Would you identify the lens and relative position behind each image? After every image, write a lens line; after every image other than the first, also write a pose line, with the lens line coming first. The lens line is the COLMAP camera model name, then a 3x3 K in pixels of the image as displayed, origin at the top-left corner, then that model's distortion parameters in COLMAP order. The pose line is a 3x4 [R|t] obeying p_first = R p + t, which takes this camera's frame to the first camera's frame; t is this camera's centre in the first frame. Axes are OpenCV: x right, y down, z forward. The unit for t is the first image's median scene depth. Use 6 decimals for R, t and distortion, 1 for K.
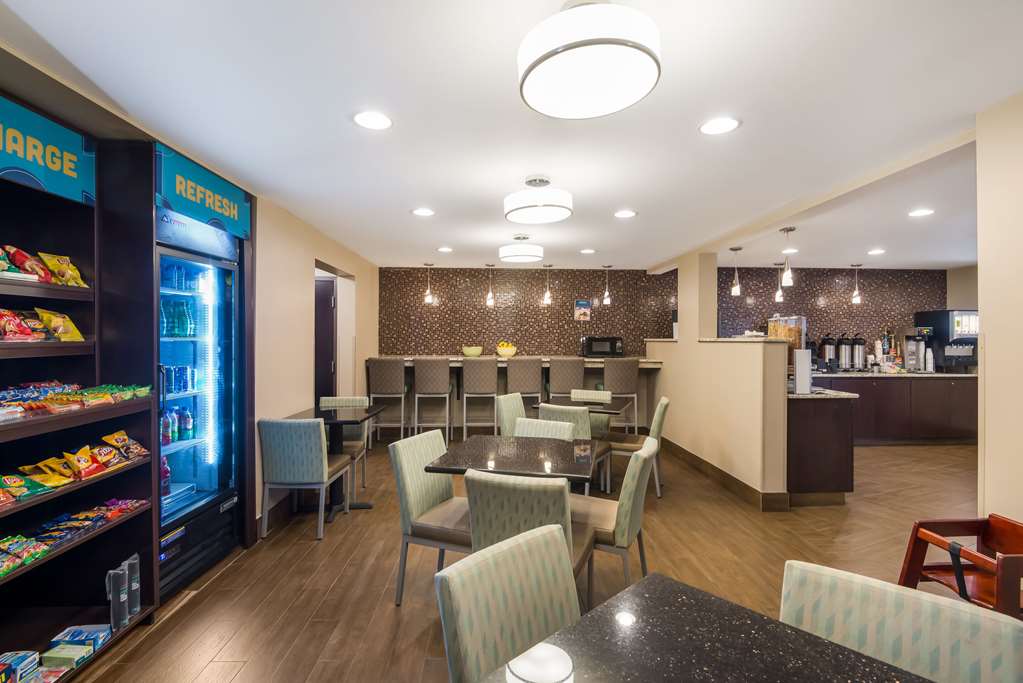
lens RADIAL K [[470.7, 0, 512.0], [0, 470.7, 335.4], [0, 0, 1]] dist [0.032979, -0.044856]
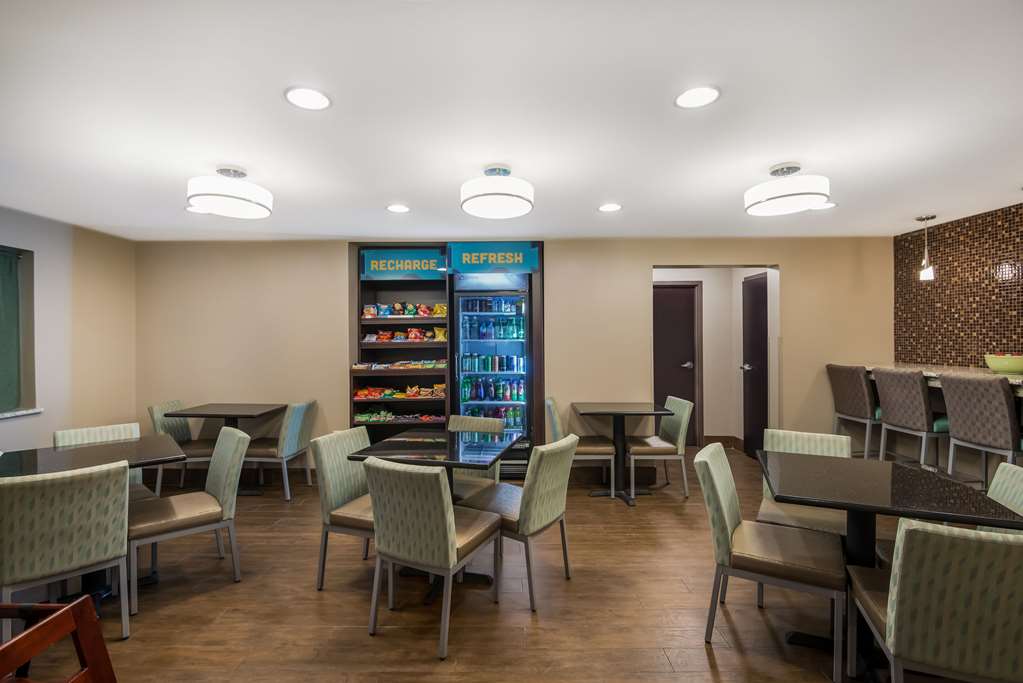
lens RADIAL K [[470.7, 0, 512.0], [0, 470.7, 335.4], [0, 0, 1]] dist [0.032979, -0.044856]
pose [[-0.018843, -0.008697, -0.999785, 0.438317], [0.009488, 0.999916, -0.008877, 0.002300], [0.999777, -0.009653, -0.018759, 0.460181]]
